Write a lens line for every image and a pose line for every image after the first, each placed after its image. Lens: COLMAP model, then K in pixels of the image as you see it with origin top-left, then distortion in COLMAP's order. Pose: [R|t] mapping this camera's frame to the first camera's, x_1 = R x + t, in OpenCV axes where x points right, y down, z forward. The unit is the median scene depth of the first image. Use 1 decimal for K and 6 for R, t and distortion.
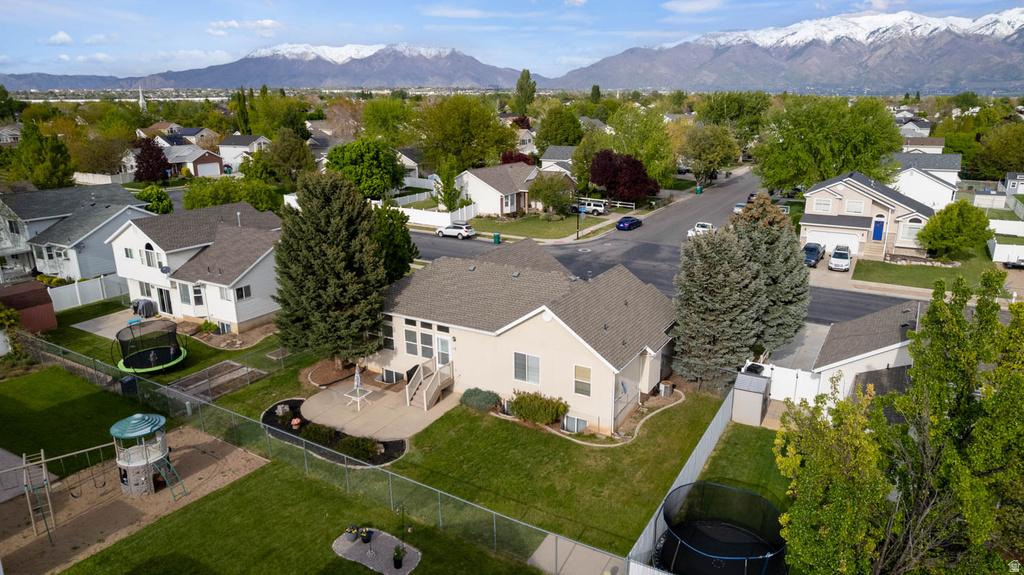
lens RADIAL K [[655.7, 0, 513.7], [0, 655.7, 290.5], [0, 0, 1]] dist [-0.079155, 0.073340]
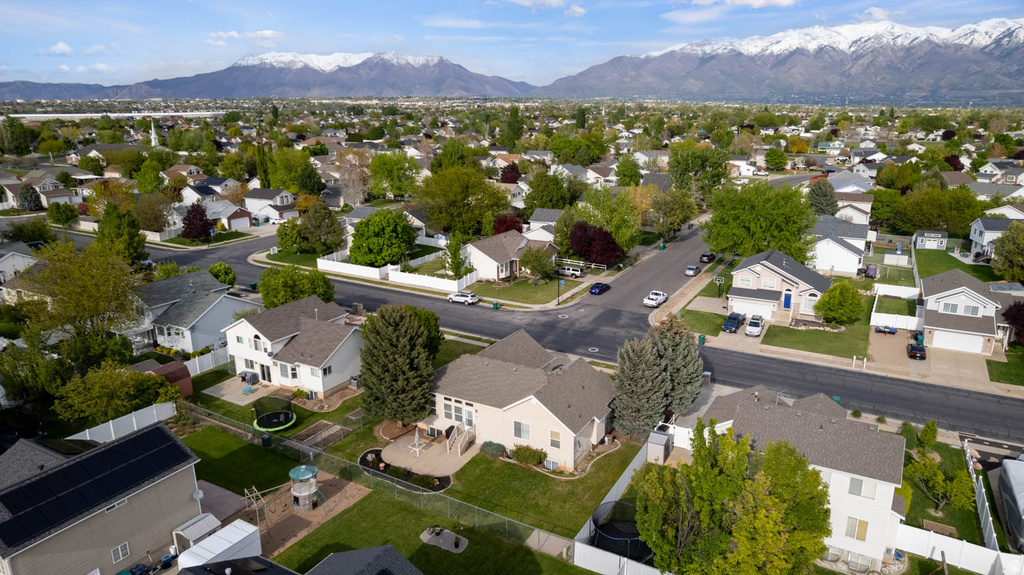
lens RADIAL K [[655.7, 0, 513.7], [0, 655.7, 290.5], [0, 0, 1]] dist [-0.079155, 0.073340]
pose [[0.999839, -0.006001, 0.016897, -0.019018], [0.006181, 0.999925, -0.010598, -0.158187], [-0.016832, 0.010701, 0.999801, -0.472375]]
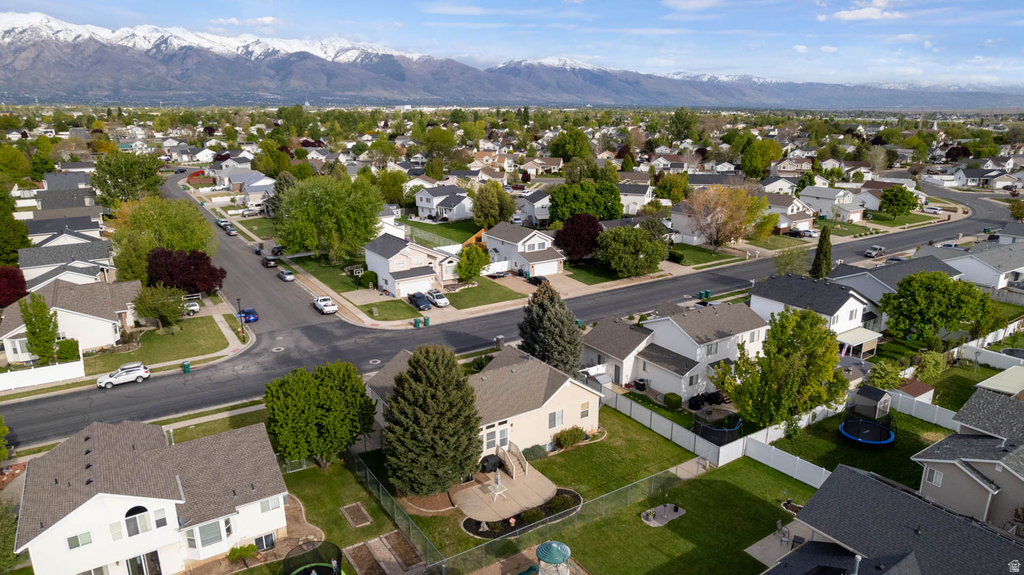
lens RADIAL K [[655.7, 0, 513.7], [0, 655.7, 290.5], [0, 0, 1]] dist [-0.079155, 0.073340]
pose [[0.437277, -0.243177, 0.865826, -1.019223], [0.250675, 0.957550, 0.142338, -0.337426], [-0.863685, 0.154800, 0.479673, 0.175203]]
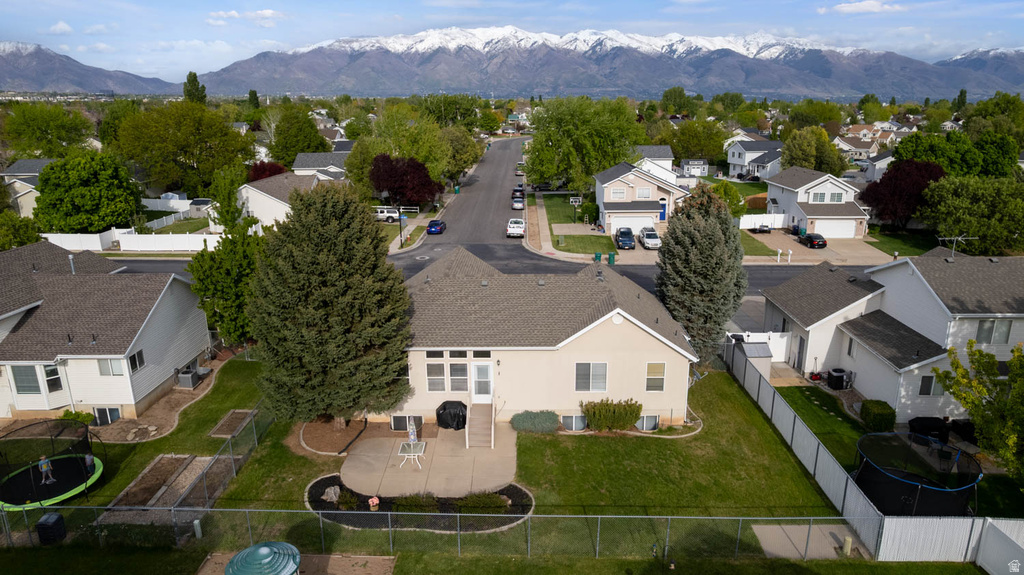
lens RADIAL K [[655.7, 0, 513.7], [0, 655.7, 290.5], [0, 0, 1]] dist [-0.079155, 0.073340]
pose [[0.867779, -0.136344, 0.477880, -0.378292], [0.139634, 0.989783, 0.028835, -0.036412], [-0.476929, 0.041706, 0.877952, 0.152575]]
